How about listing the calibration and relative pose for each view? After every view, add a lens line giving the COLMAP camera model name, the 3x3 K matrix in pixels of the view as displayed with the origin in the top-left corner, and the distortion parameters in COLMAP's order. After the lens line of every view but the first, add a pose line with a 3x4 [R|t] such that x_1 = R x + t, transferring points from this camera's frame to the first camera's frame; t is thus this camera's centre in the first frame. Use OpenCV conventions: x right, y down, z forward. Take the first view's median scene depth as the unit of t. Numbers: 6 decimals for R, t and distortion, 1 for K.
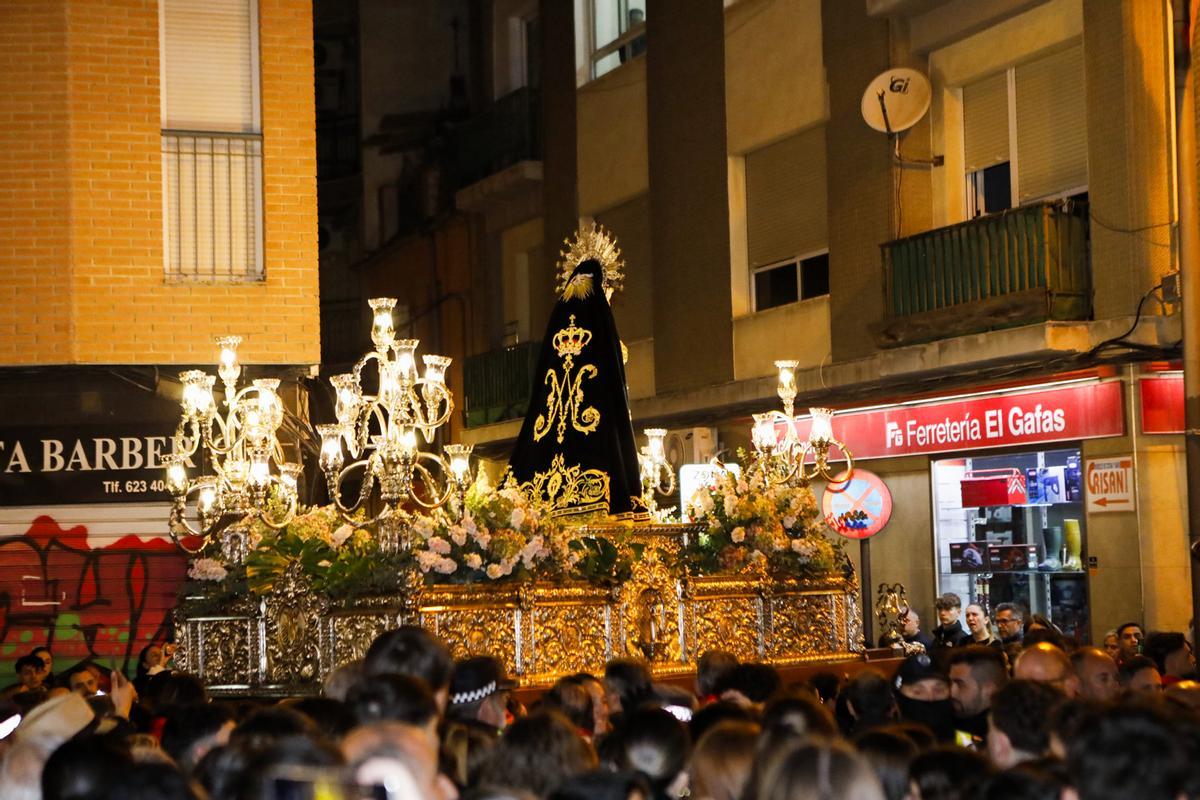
lens RADIAL K [[2309.4, 0, 602.1], [0, 2309.4, 384.5], [0, 0, 1]] dist [0.208594, 0.000000]
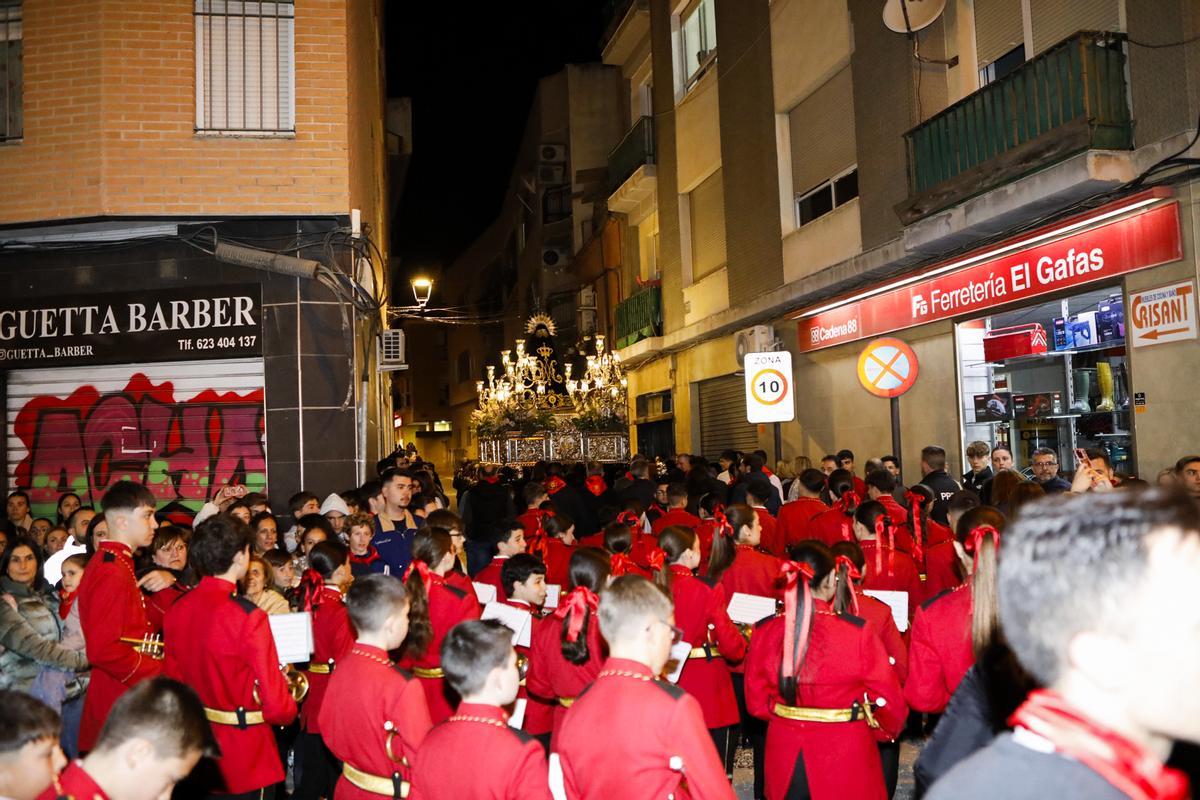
lens RADIAL K [[925.3, 0, 618.7], [0, 925.3, 409.6], [0, 0, 1]] dist [-0.068136, 0.024298]
pose [[0.987730, -0.017392, -0.155199, 0.051649], [0.020894, 0.999562, 0.020963, 0.064057], [0.154766, -0.023949, 0.987661, 0.558441]]
